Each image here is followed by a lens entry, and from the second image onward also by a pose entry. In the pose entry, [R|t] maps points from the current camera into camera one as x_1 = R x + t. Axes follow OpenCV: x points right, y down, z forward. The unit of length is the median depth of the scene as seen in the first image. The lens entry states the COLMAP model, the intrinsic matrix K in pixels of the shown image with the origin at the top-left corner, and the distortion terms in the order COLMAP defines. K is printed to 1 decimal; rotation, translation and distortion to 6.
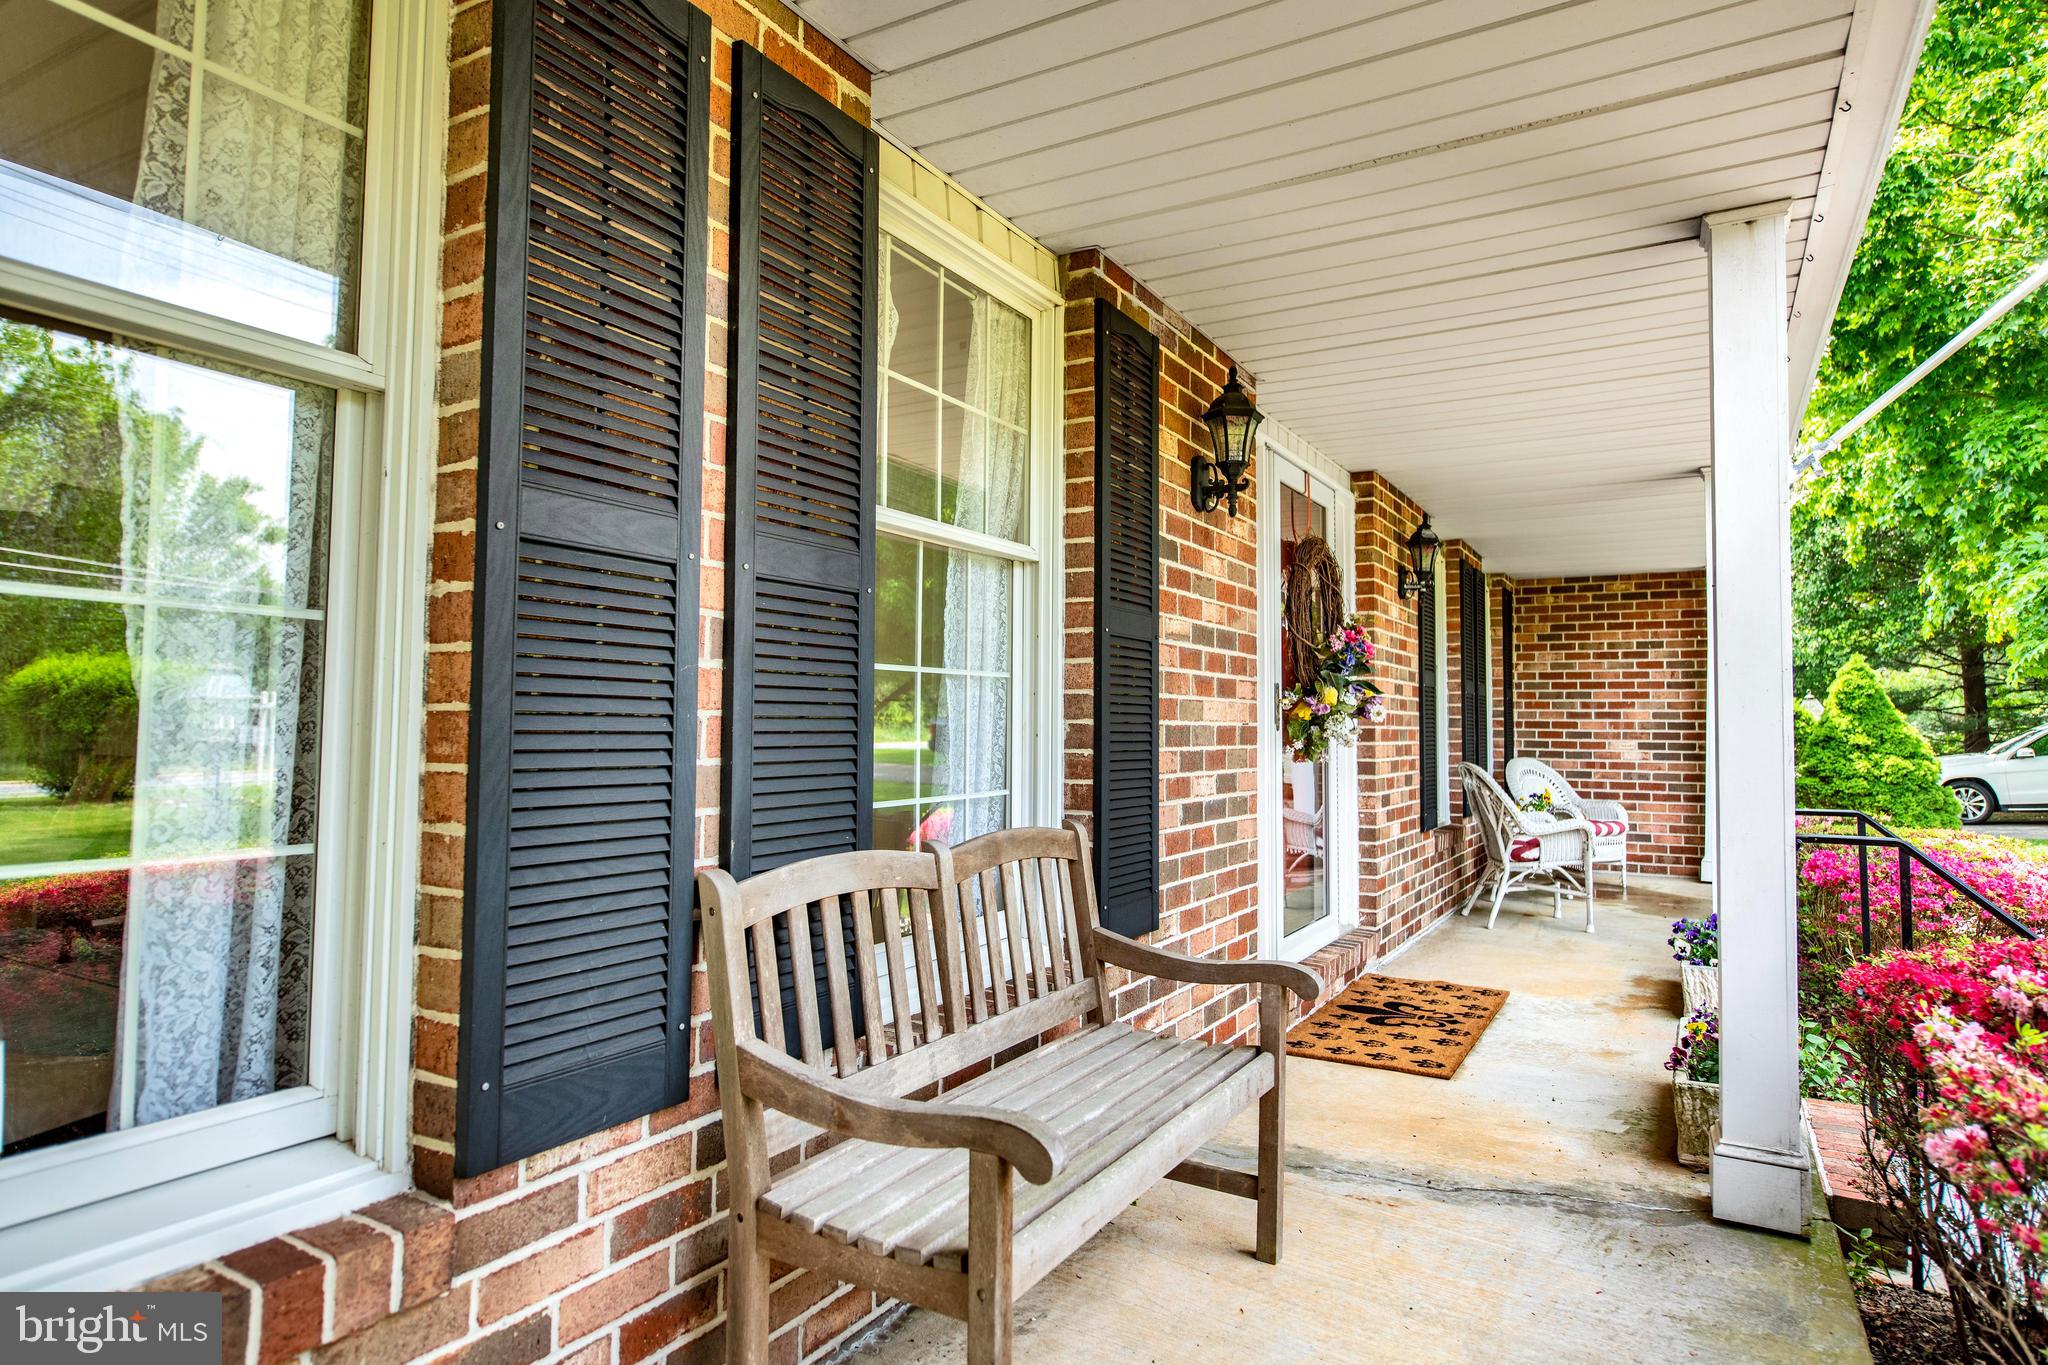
lens RADIAL K [[1189.3, 0, 1025.6], [0, 1189.3, 673.6], [0, 0, 1]] dist [0.000806, -0.001645]
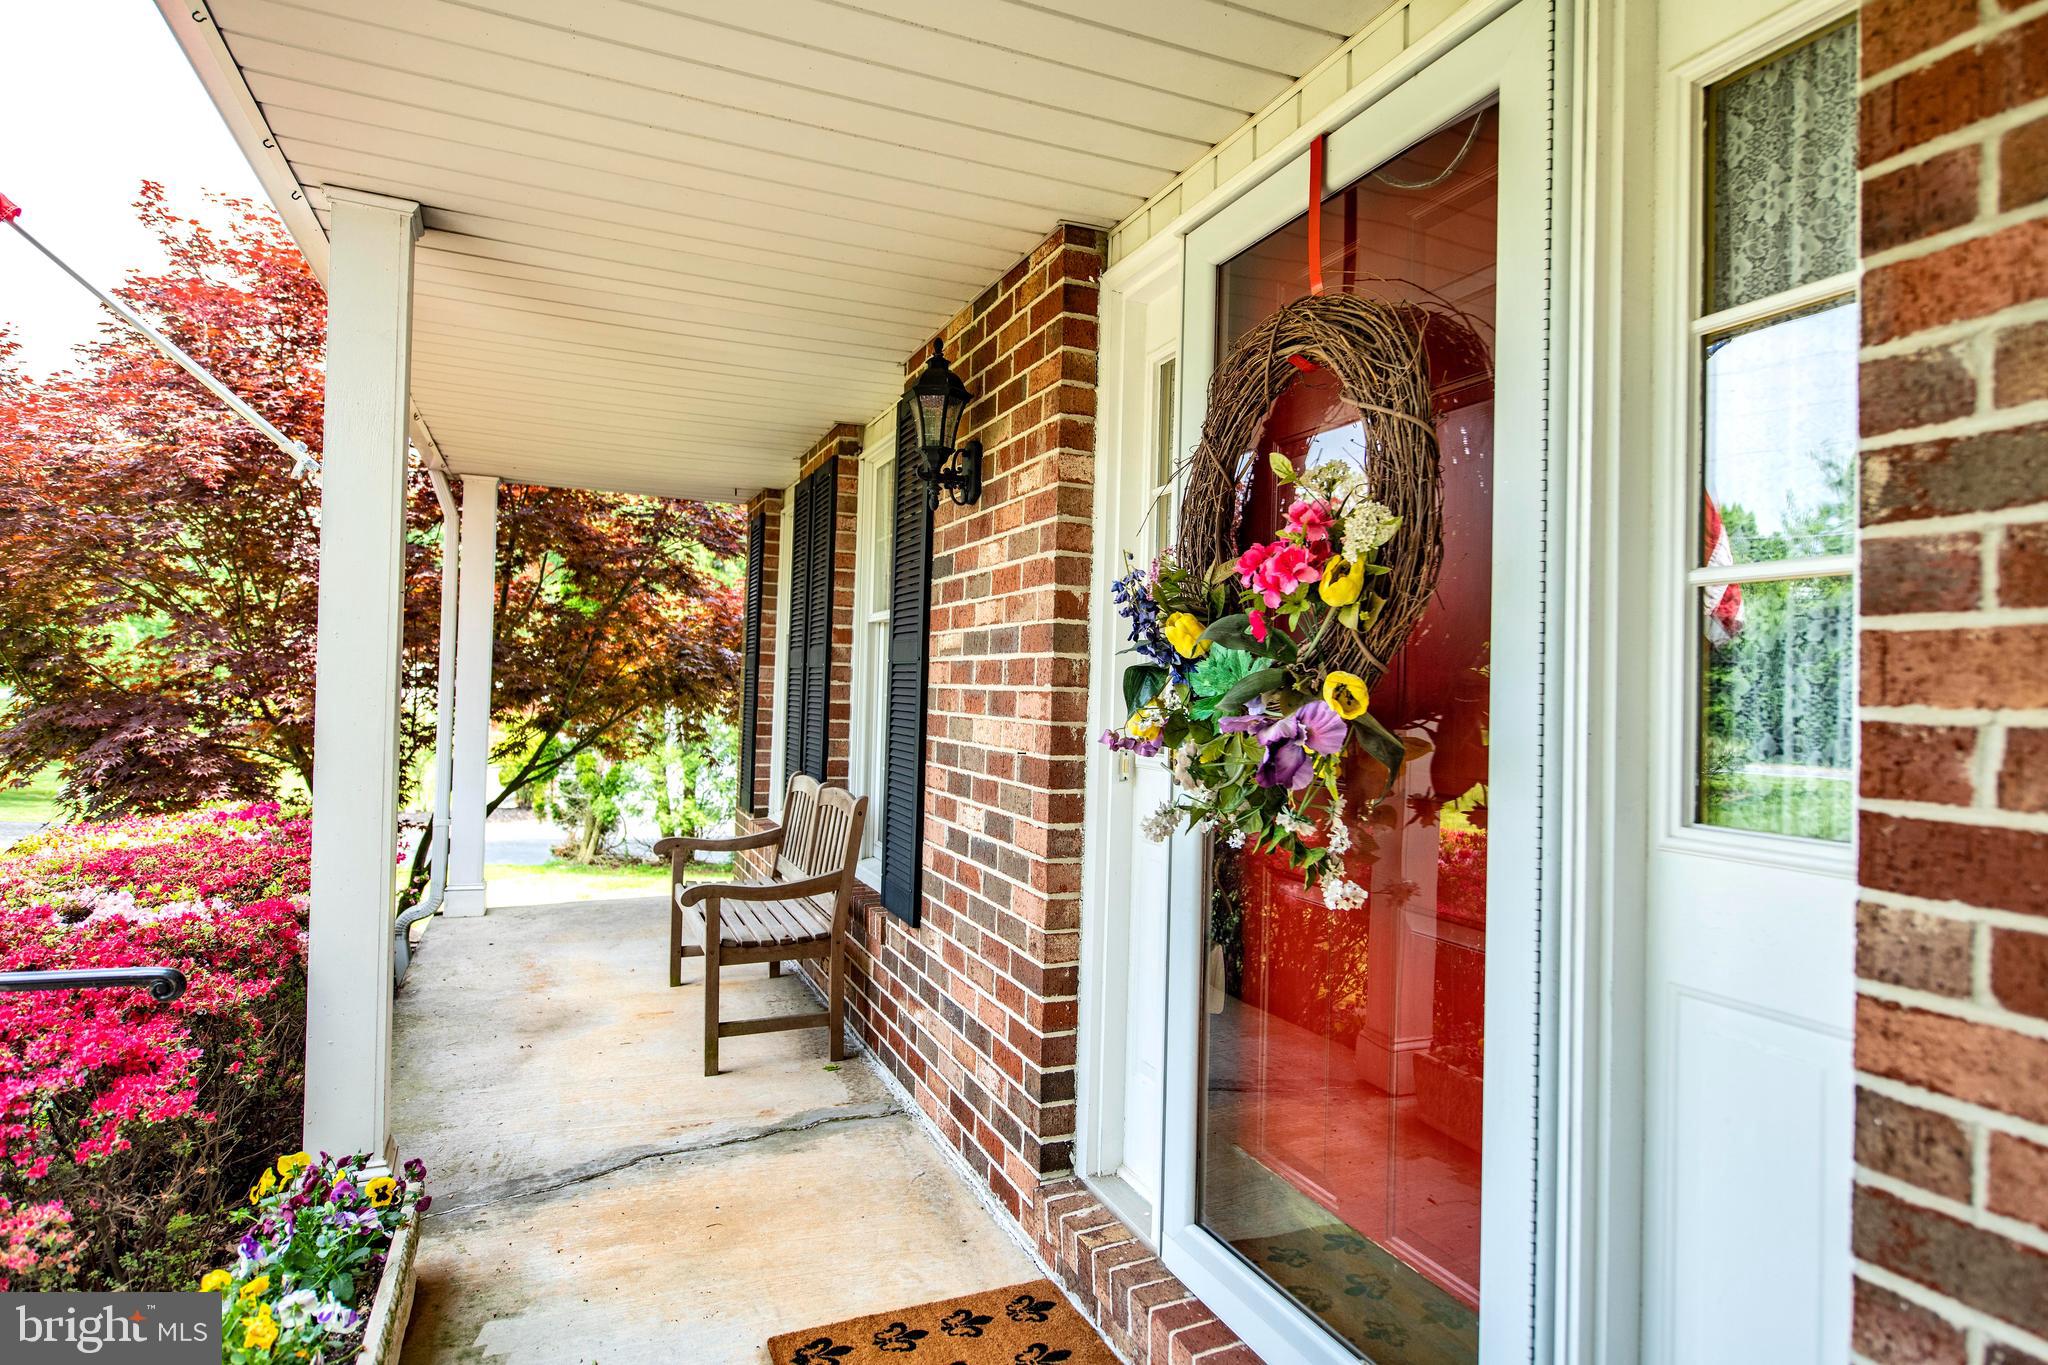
lens RADIAL K [[1151.3, 0, 1033.6], [0, 1151.3, 666.5], [0, 0, 1]] dist [0.008197, 0.001110]
pose [[-0.612650, -0.036474, -0.789512, 0.836486], [0.006298, 0.998678, -0.051025, 0.029843], [0.790329, -0.036232, -0.611610, 1.647594]]
